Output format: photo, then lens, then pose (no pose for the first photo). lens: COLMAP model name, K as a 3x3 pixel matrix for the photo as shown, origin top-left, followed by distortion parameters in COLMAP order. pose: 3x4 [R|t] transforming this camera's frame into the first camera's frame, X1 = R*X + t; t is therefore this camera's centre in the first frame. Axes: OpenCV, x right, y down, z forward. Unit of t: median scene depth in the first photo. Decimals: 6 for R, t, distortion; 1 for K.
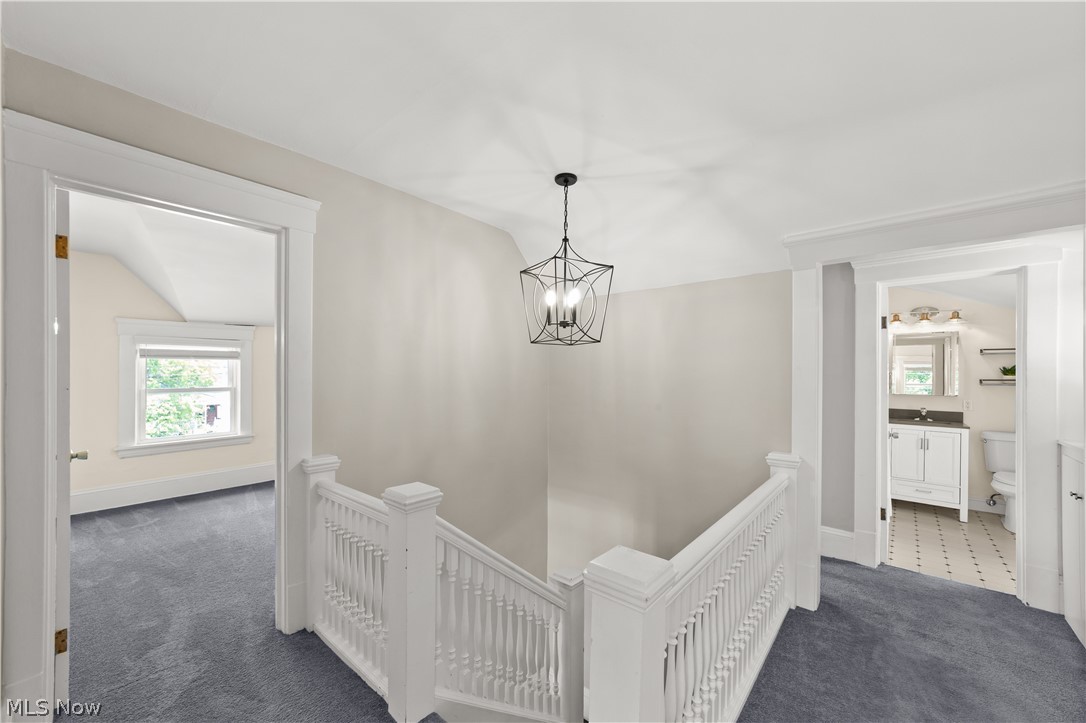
lens RADIAL K [[423.4, 0, 543.6], [0, 423.4, 363.3], [0, 0, 1]] dist [-0.013699, 0.006134]
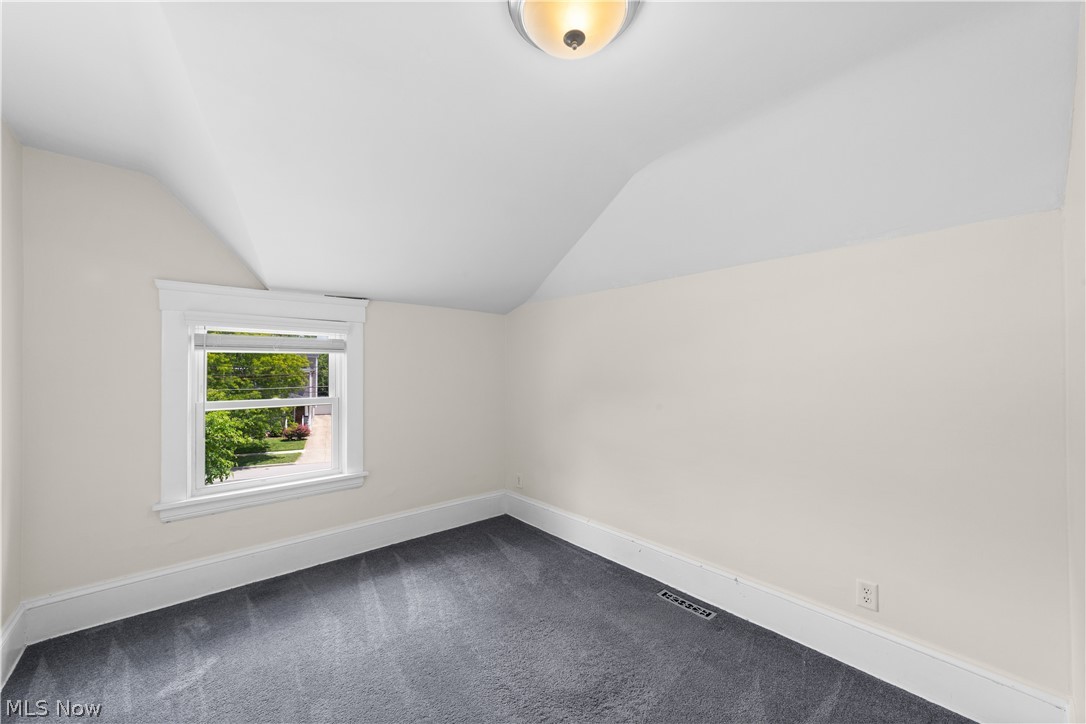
lens RADIAL K [[423.4, 0, 541.9], [0, 423.4, 361.2], [0, 0, 1]] dist [-0.013699, 0.006134]
pose [[0.989508, -0.005915, -0.144359, -0.348602], [0.005720, 0.999982, -0.001764, 0.006726], [0.144367, 0.000920, 0.989524, 0.429422]]
